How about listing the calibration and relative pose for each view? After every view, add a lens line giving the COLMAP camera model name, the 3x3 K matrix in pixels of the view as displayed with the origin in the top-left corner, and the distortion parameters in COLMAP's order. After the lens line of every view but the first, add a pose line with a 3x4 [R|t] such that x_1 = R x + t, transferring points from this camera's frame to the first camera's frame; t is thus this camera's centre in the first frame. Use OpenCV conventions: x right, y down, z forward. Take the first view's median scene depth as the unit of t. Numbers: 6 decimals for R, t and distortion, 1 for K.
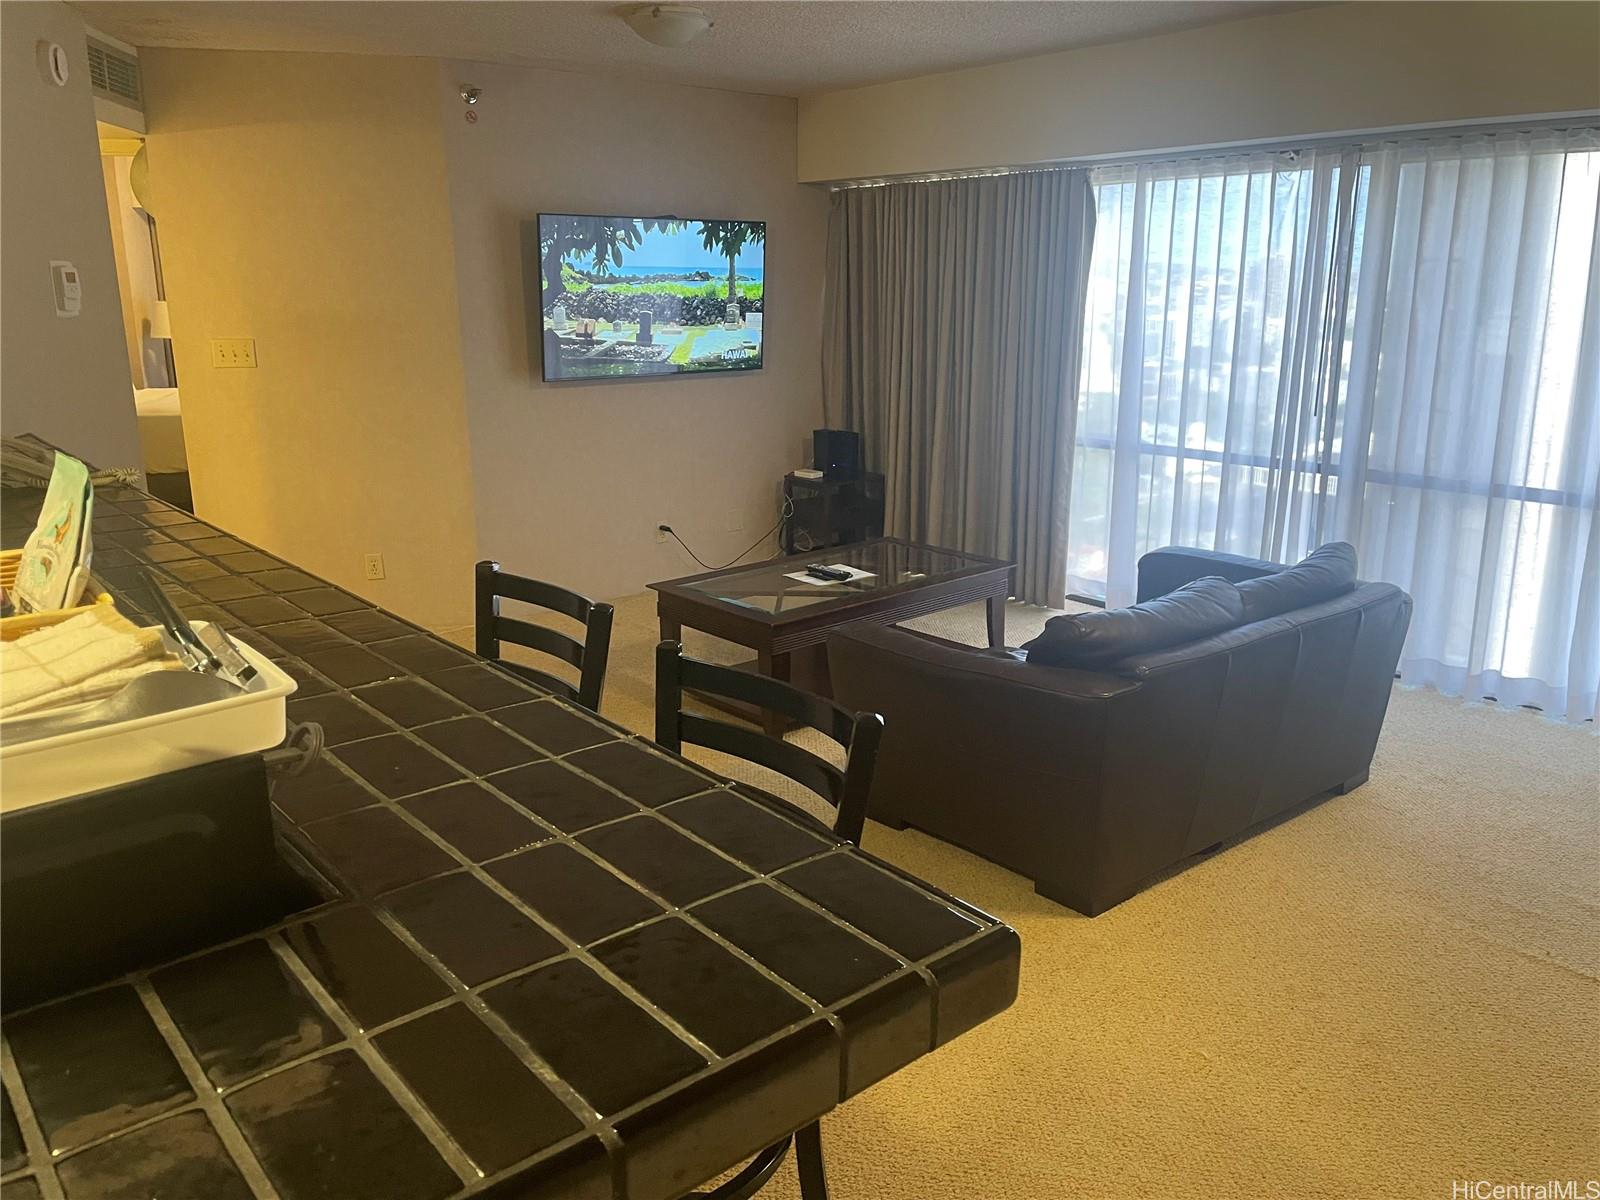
lens RADIAL K [[1213.3, 0, 801.9], [0, 1213.3, 582.9], [0, 0, 1]] dist [0.096993, -0.130789]
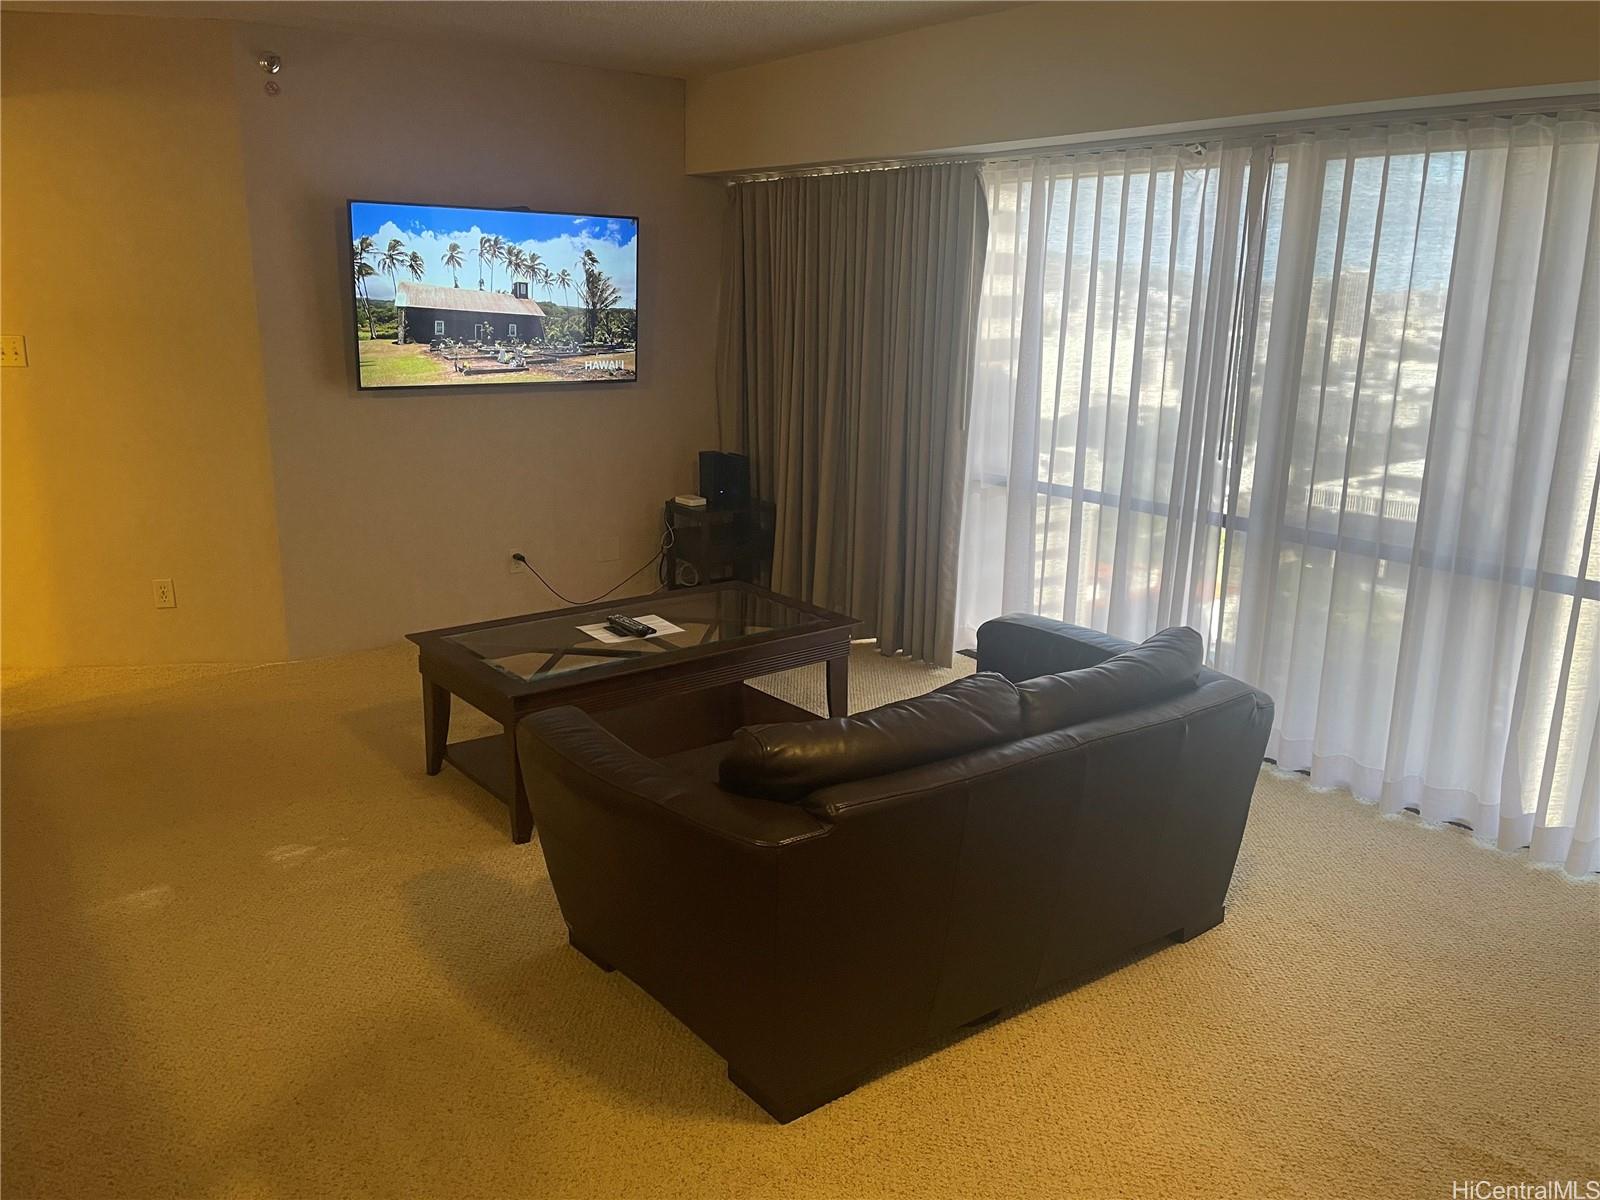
lens RADIAL K [[1213.3, 0, 801.9], [0, 1213.3, 582.9], [0, 0, 1]] dist [0.096993, -0.130789]
pose [[0.998424, 0.034049, -0.044607, 0.162899], [-0.034262, 0.999405, -0.004013, -0.036190], [0.044444, 0.005535, 0.998997, 0.142341]]
